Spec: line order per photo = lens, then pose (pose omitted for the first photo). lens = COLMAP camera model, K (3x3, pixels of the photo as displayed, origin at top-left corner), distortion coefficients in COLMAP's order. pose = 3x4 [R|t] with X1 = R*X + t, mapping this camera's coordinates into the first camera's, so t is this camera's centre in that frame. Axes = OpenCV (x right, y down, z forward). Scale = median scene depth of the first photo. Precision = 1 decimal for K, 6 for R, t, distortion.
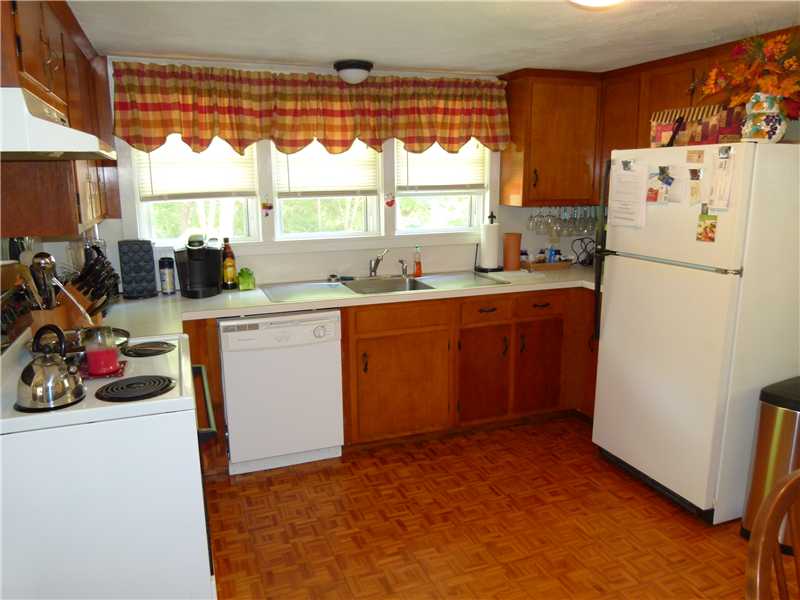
lens RADIAL K [[588.8, 0, 397.0], [0, 588.8, 298.3], [0, 0, 1]] dist [-0.031228, 0.031383]
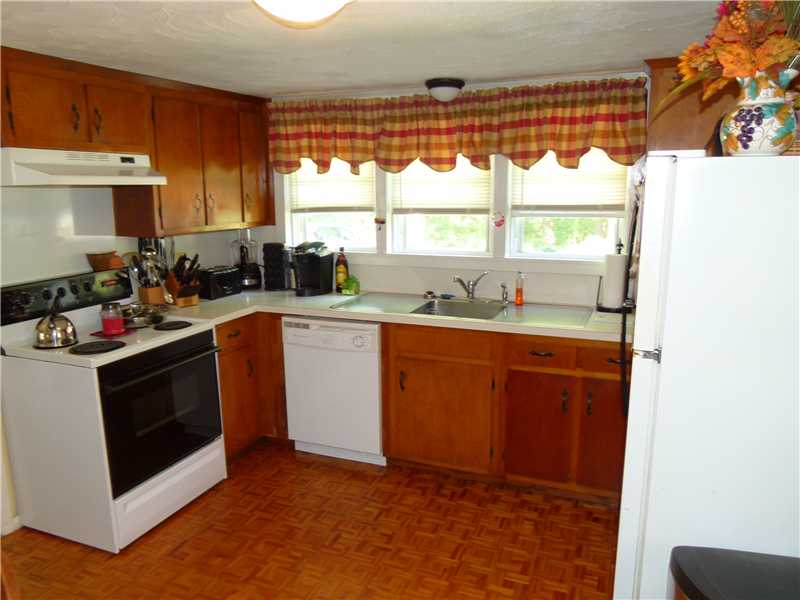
lens RADIAL K [[588.8, 0, 399.8], [0, 588.8, 300.2], [0, 0, 1]] dist [-0.031228, 0.031383]
pose [[0.740301, 0.131661, -0.659257, 0.555276], [-0.137156, 0.989589, 0.043615, -0.066066], [0.658136, 0.058133, 0.750651, 0.223597]]
